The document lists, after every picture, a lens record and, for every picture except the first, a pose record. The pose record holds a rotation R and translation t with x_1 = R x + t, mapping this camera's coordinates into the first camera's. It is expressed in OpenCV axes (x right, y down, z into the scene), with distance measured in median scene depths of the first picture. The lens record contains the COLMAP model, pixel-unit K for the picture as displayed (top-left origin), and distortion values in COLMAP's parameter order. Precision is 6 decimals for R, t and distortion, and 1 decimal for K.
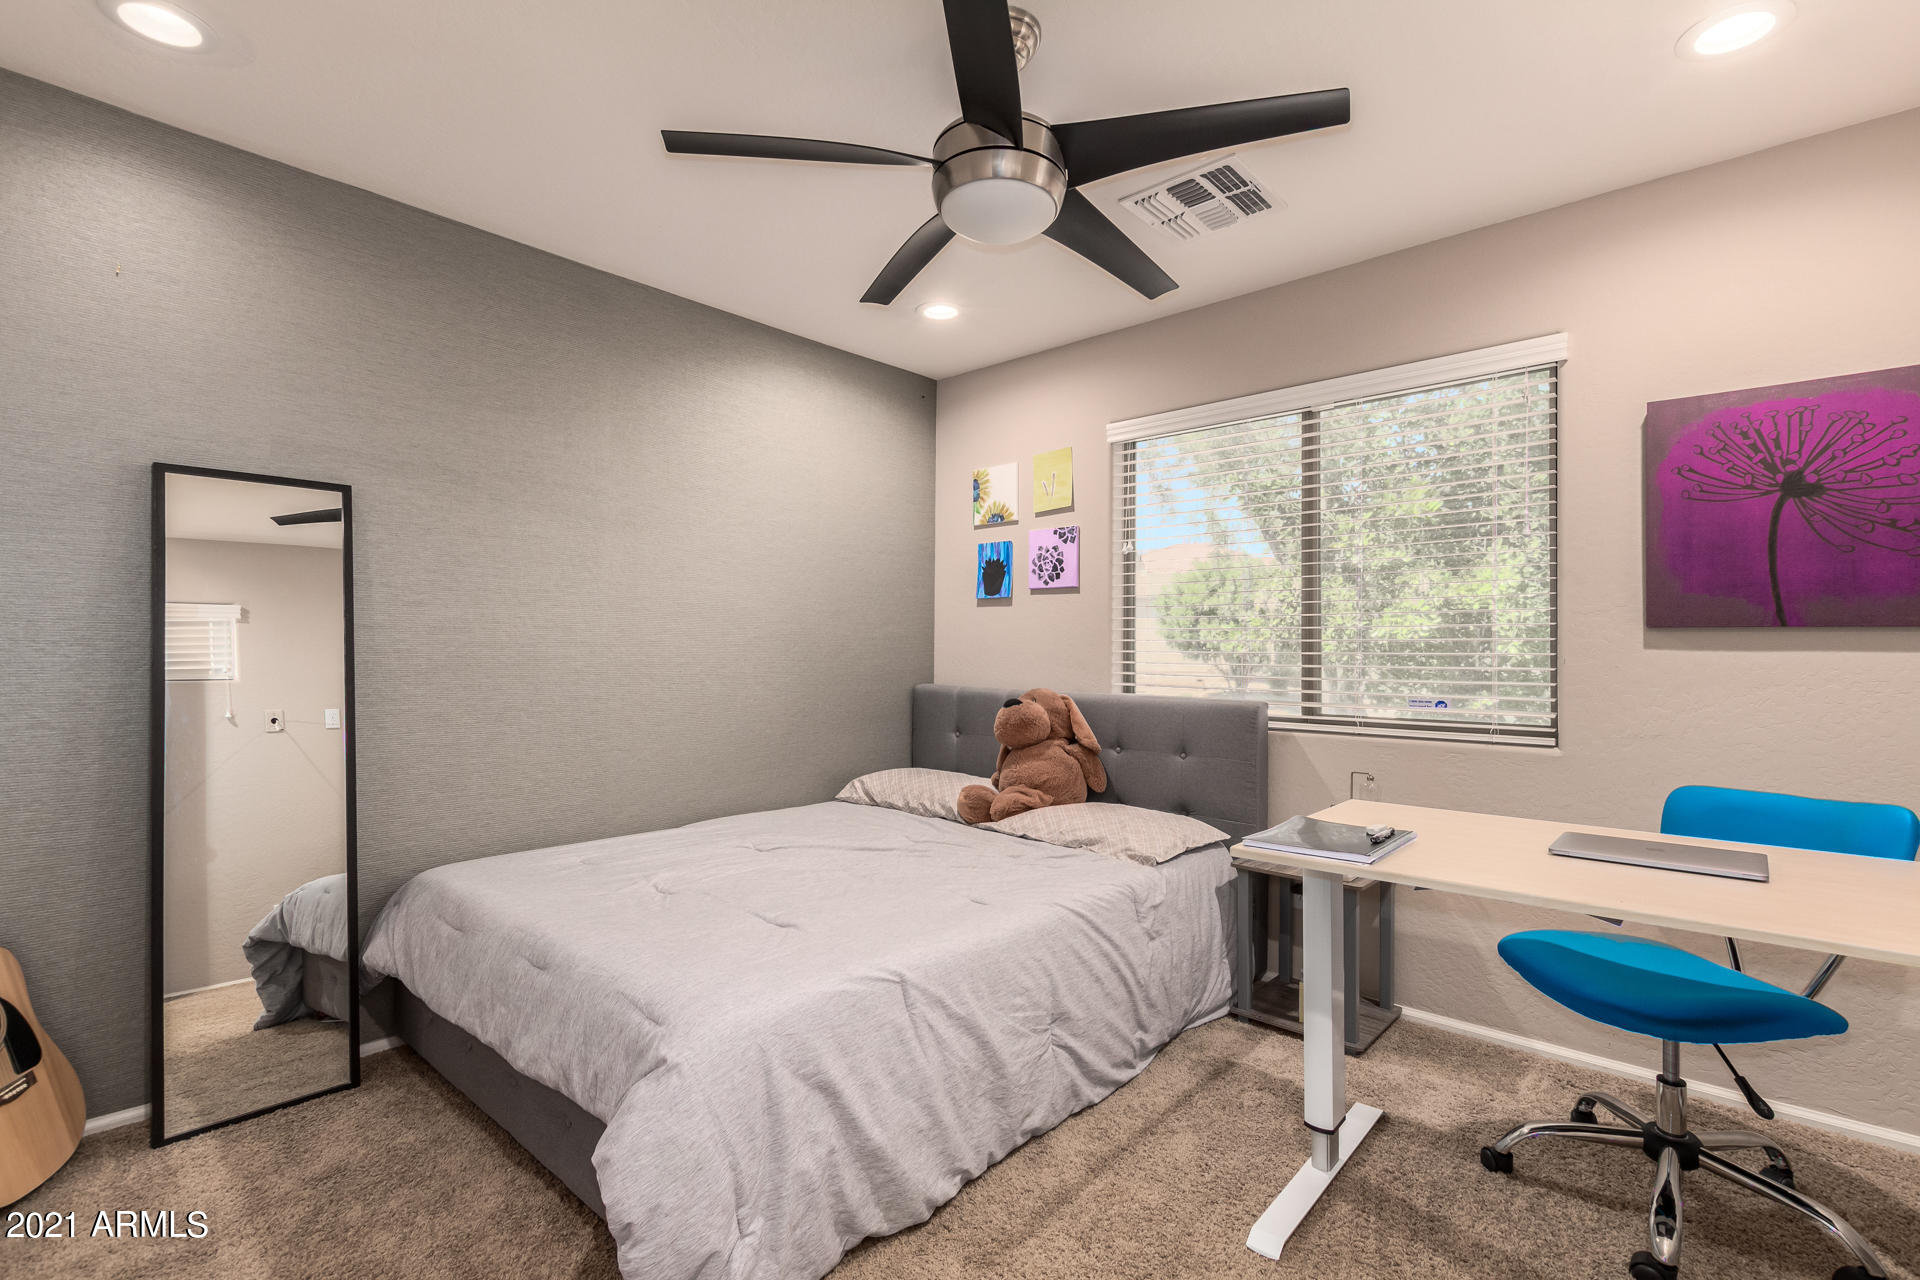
lens RADIAL K [[876.2, 0, 968.3], [0, 876.2, 643.8], [0, 0, 1]] dist [0.001178, -0.000456]
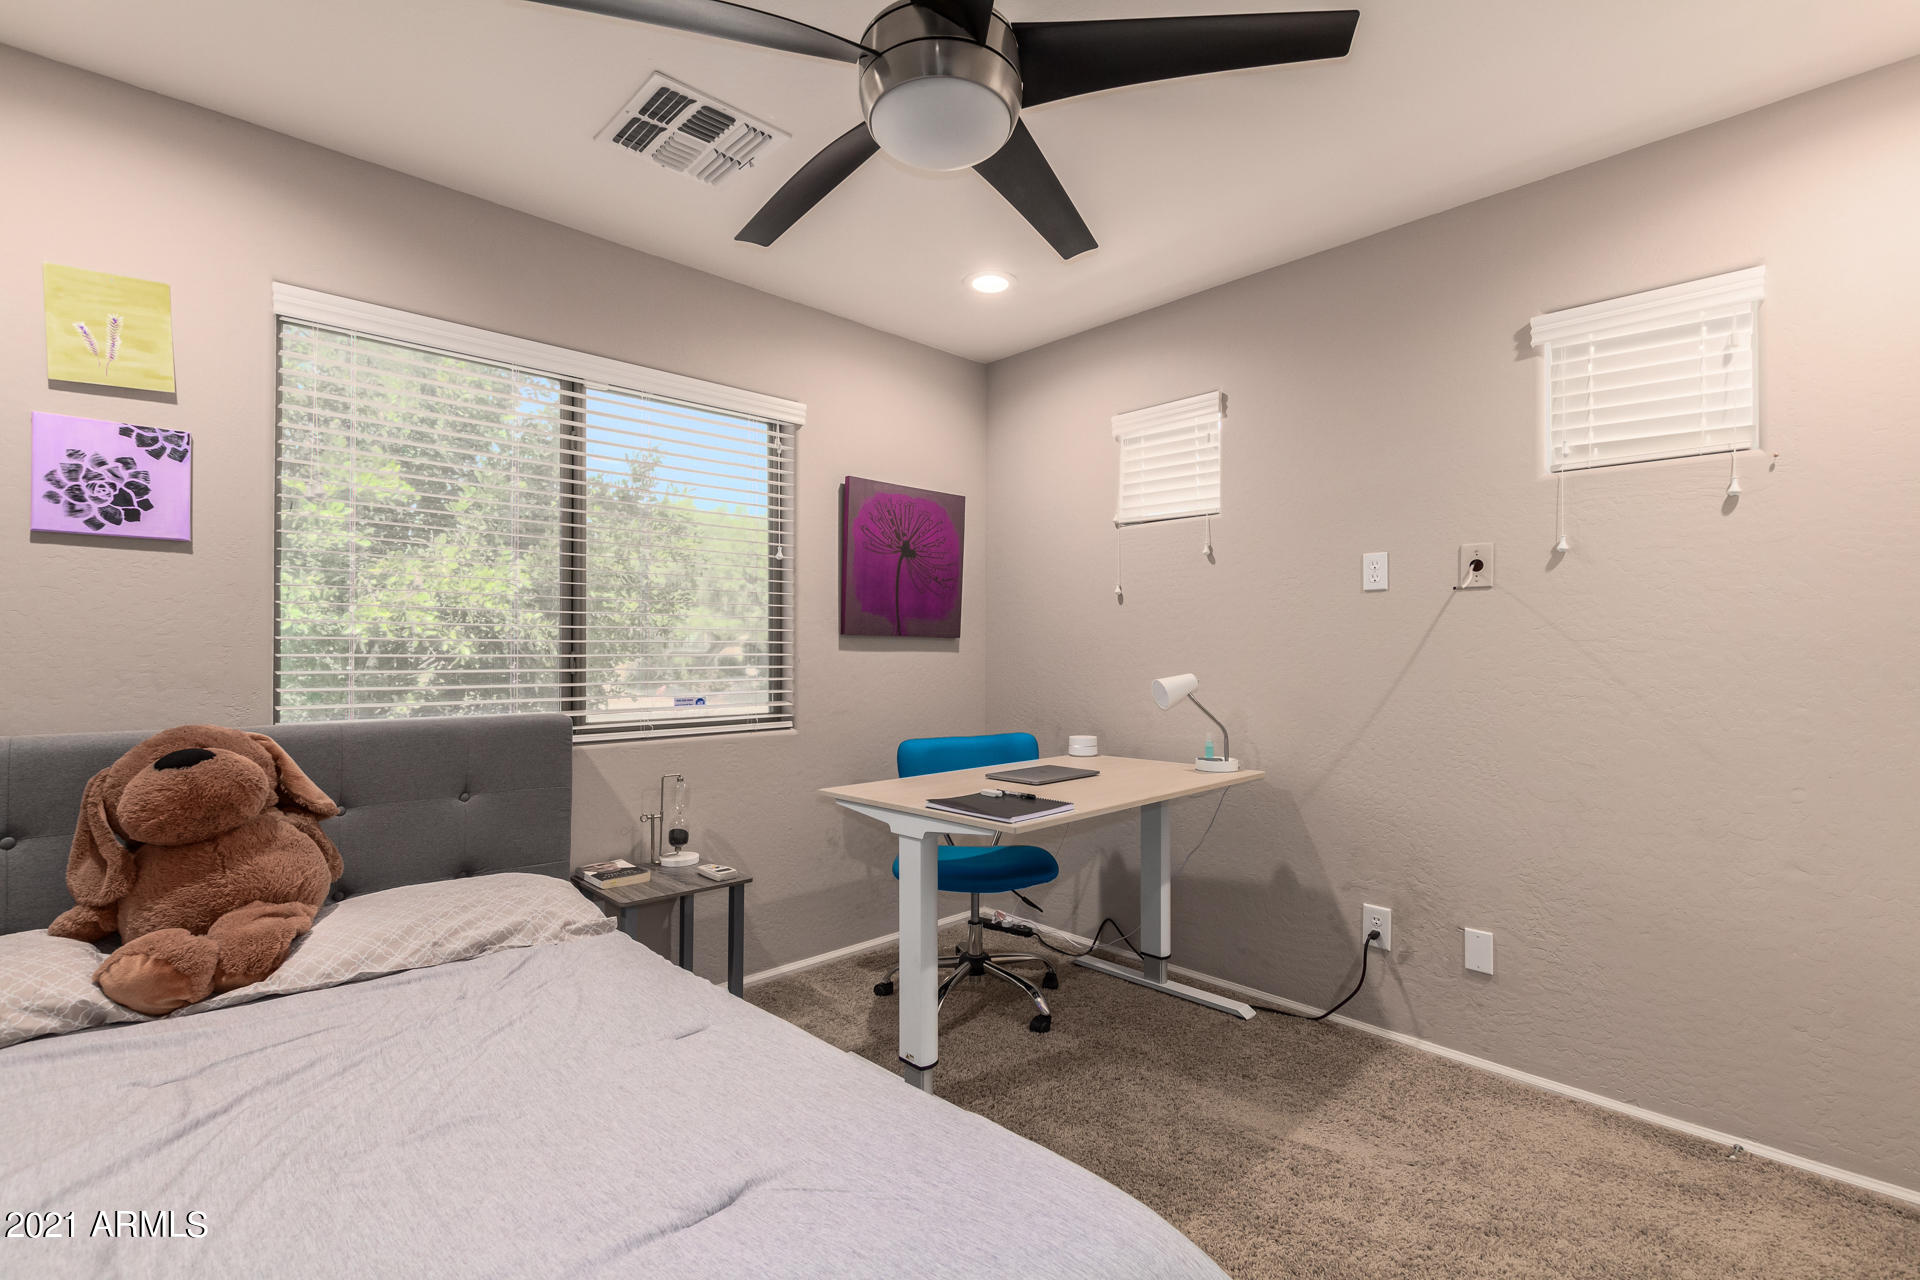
lens RADIAL K [[876.2, 0, 968.3], [0, 876.2, 643.8], [0, 0, 1]] dist [0.001178, -0.000456]
pose [[0.061497, 0.002337, 0.998105, -0.441109], [-0.006757, 0.999975, -0.001925, -0.002026], [-0.998084, -0.006626, 0.061511, 0.510270]]
